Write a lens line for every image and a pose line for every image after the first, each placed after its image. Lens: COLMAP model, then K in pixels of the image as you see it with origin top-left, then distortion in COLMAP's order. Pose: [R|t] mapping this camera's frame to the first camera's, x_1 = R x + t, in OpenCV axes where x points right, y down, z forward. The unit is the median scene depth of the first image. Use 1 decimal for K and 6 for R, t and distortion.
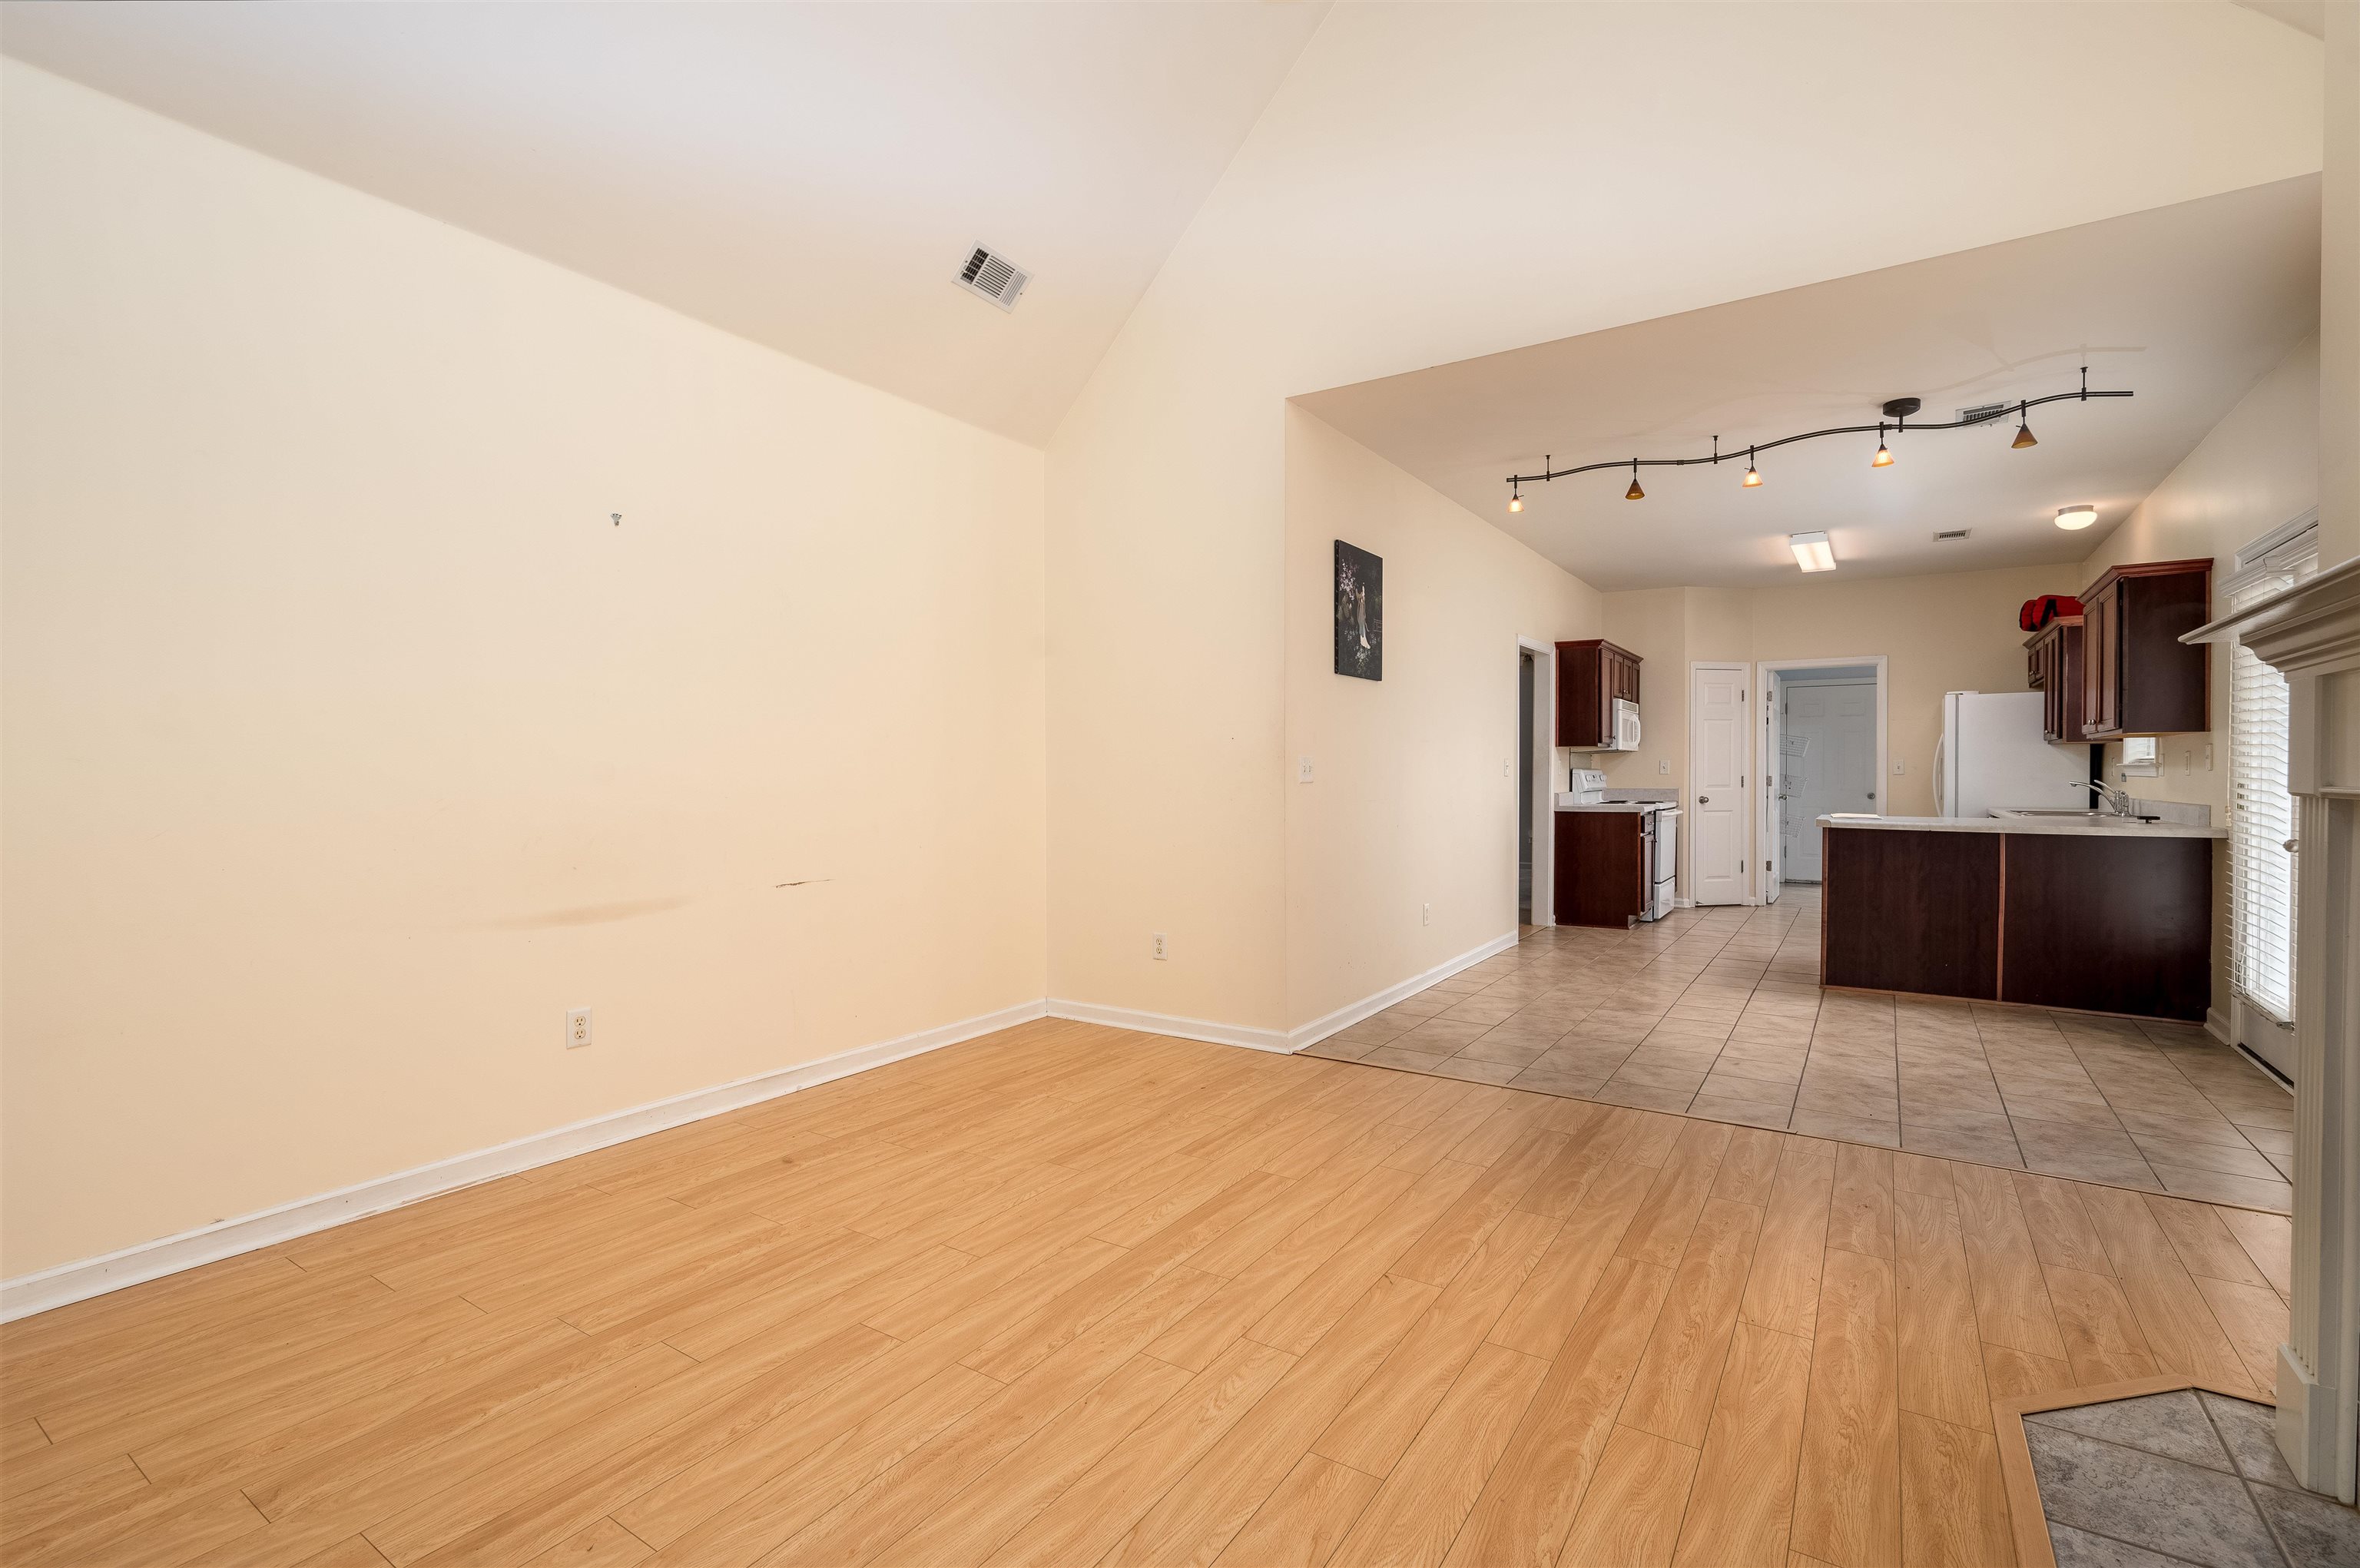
lens RADIAL K [[1059.6, 0, 1177.8], [0, 1059.6, 787.0], [0, 0, 1]] dist [-0.000098, 0.000093]
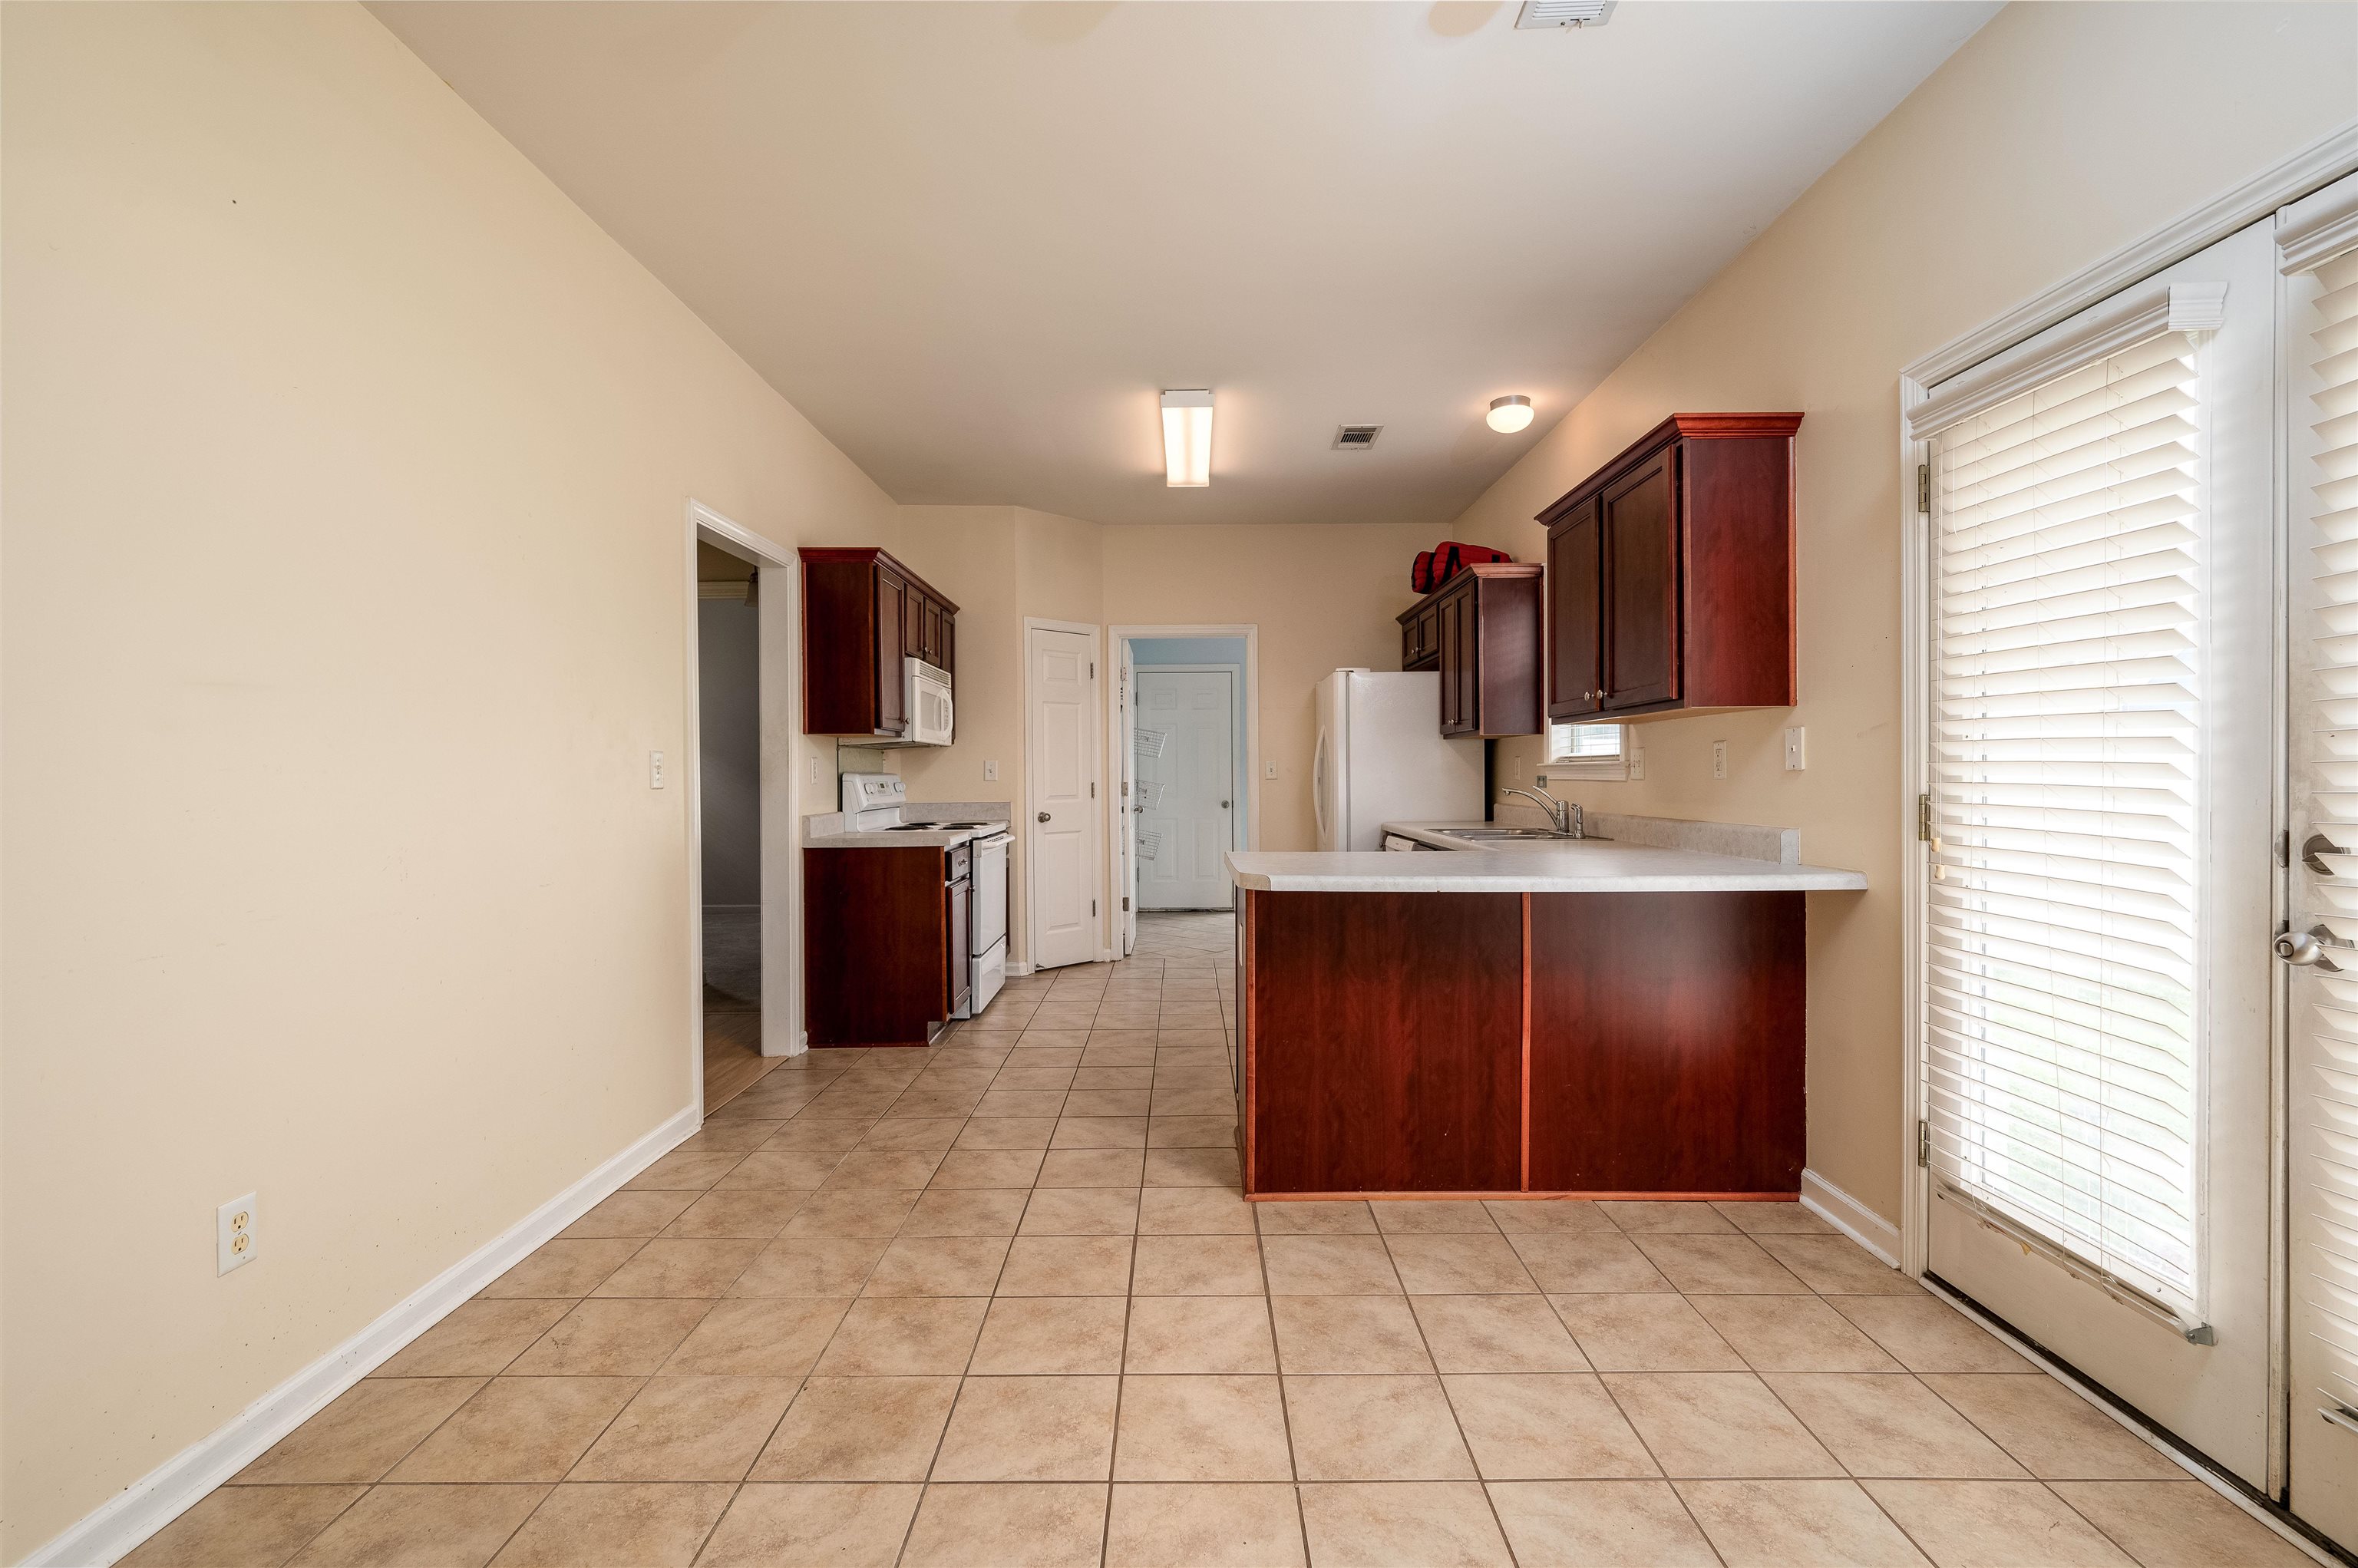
lens RADIAL K [[1058.6, 0, 1184.8], [0, 1058.6, 780.7], [0, 0, 1]] dist [-0.000098, 0.000093]
pose [[0.833889, -0.007547, 0.551880, 0.214334], [0.014107, 0.999871, -0.007642, -0.006011], [-0.551751, 0.014158, 0.833888, 0.416617]]
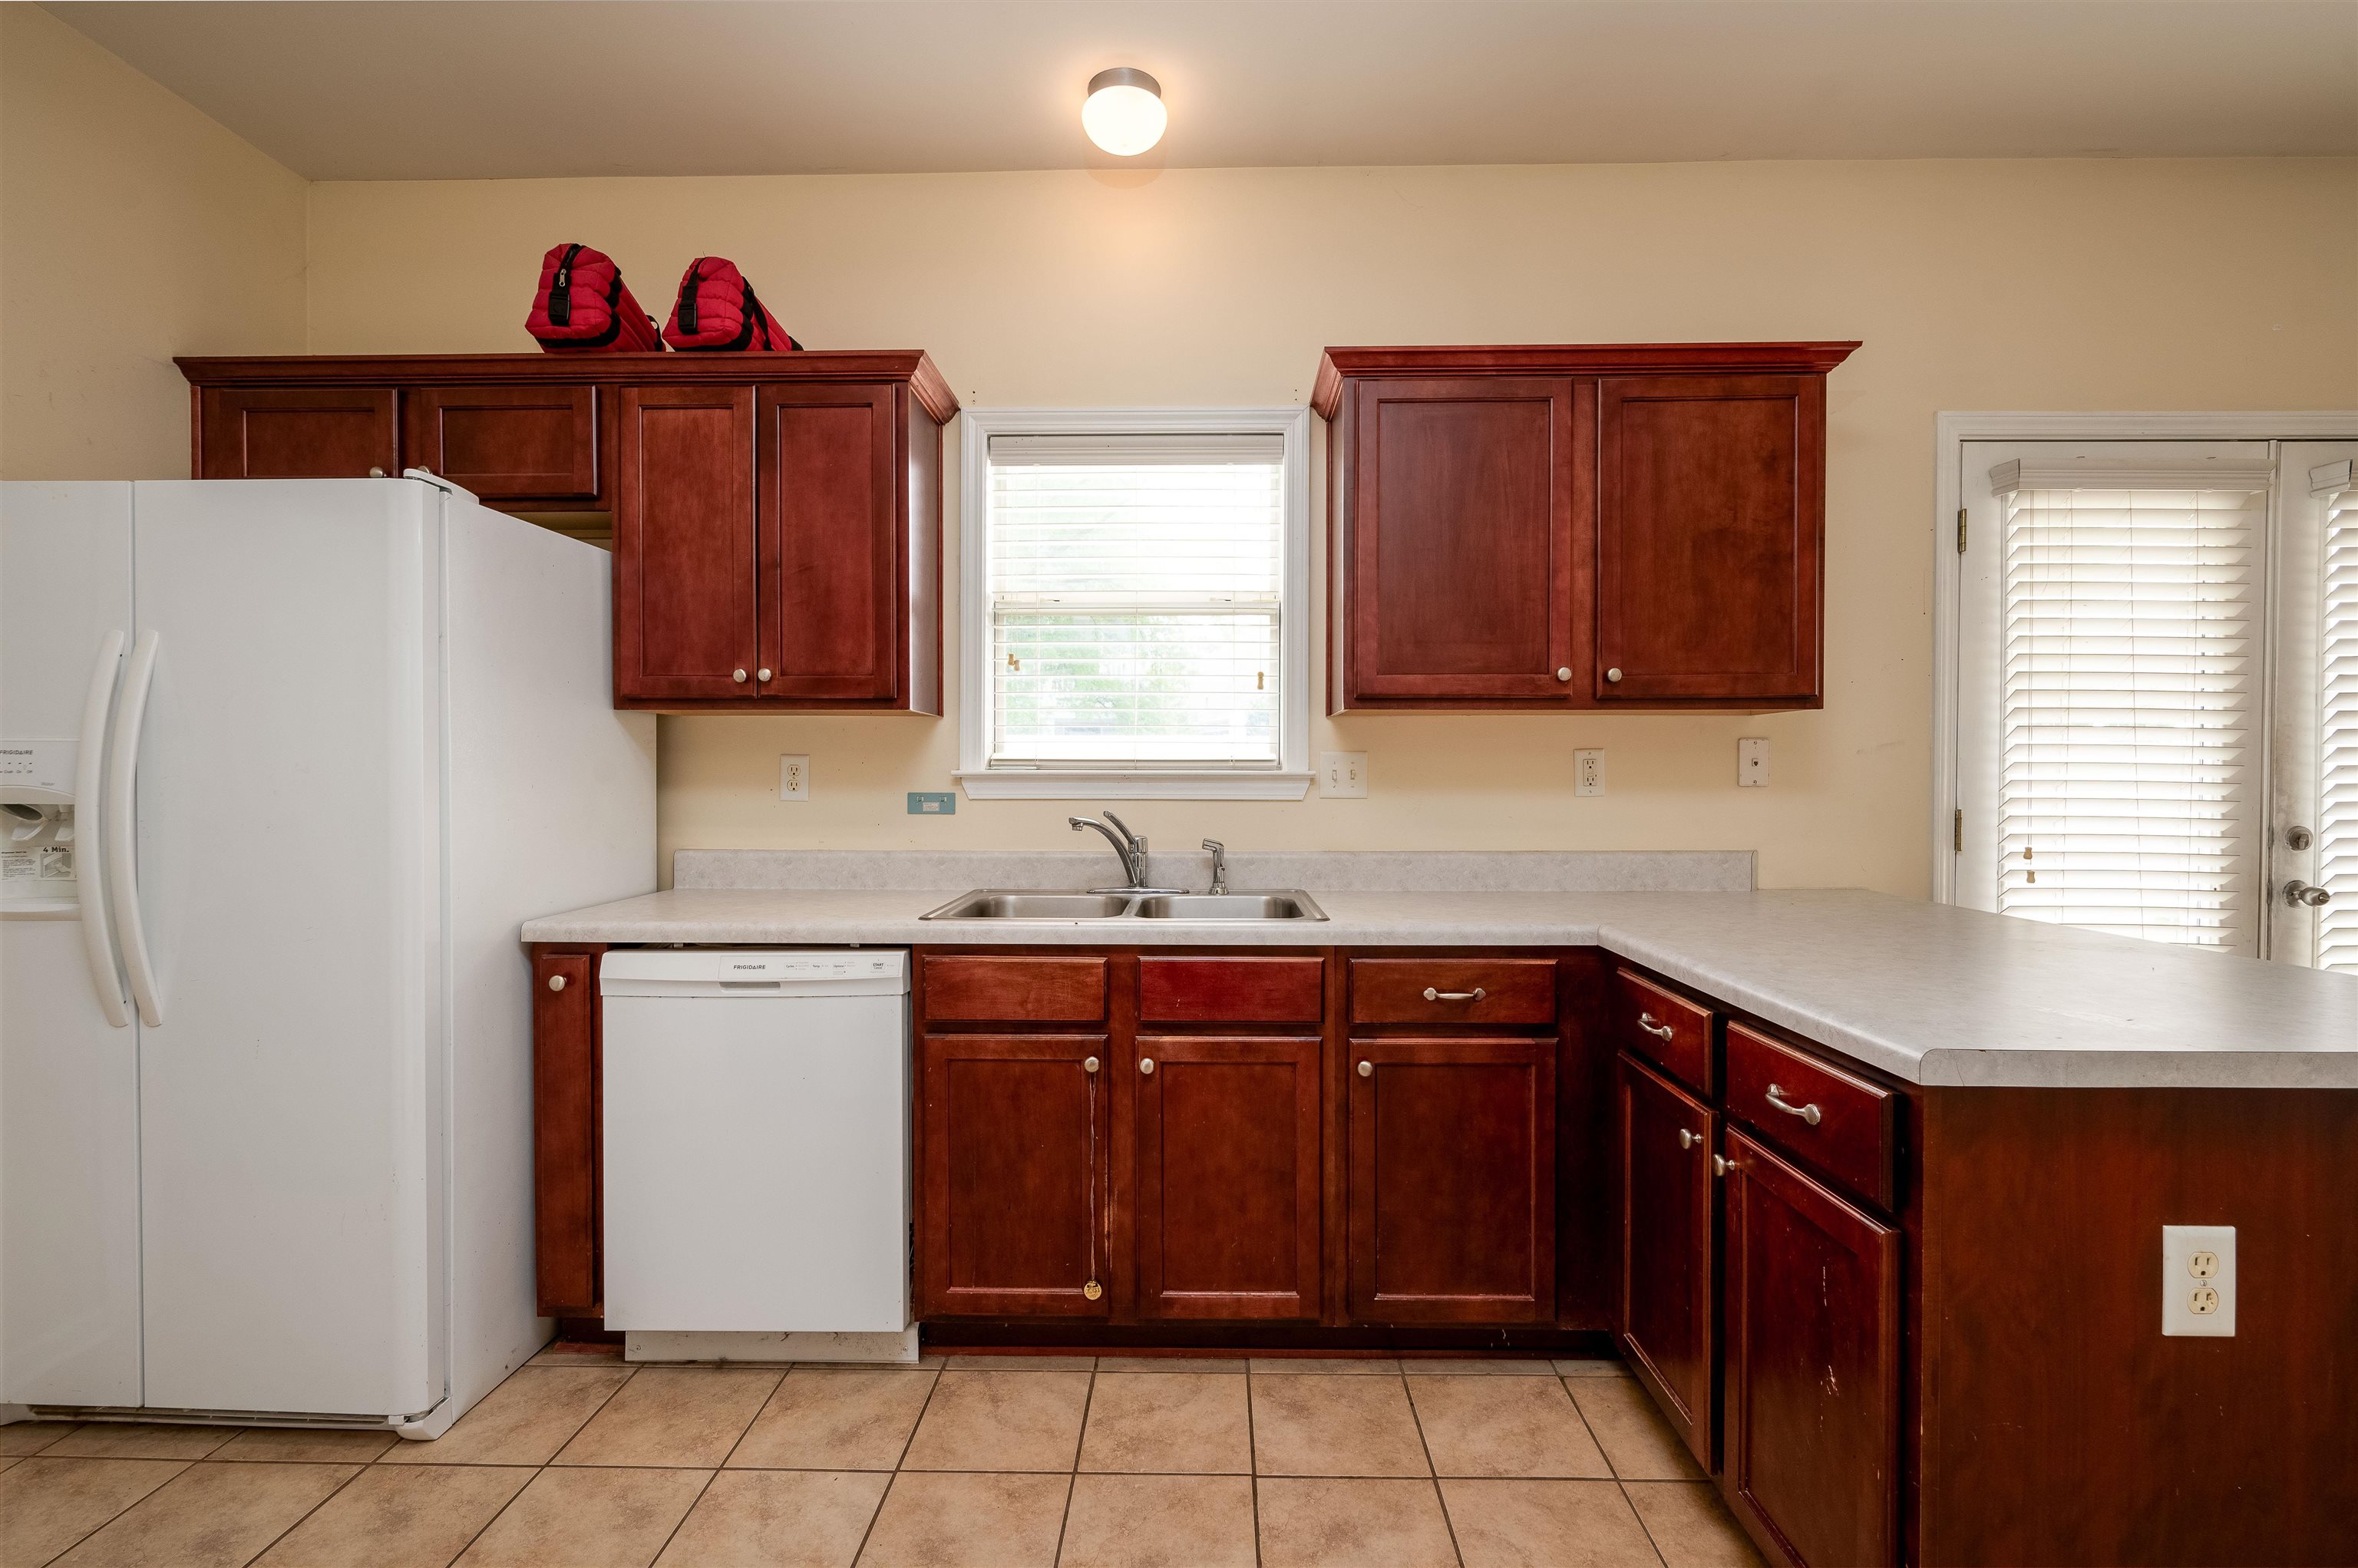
lens RADIAL K [[1058.6, 0, 1181.5], [0, 1058.6, 780.5], [0, 0, 1]] dist [-0.000098, 0.000093]
pose [[-0.534381, -0.003538, 0.845236, 0.404245], [0.014387, 0.999808, 0.013281, -0.018150], [-0.845121, 0.019258, -0.534228, 0.929446]]
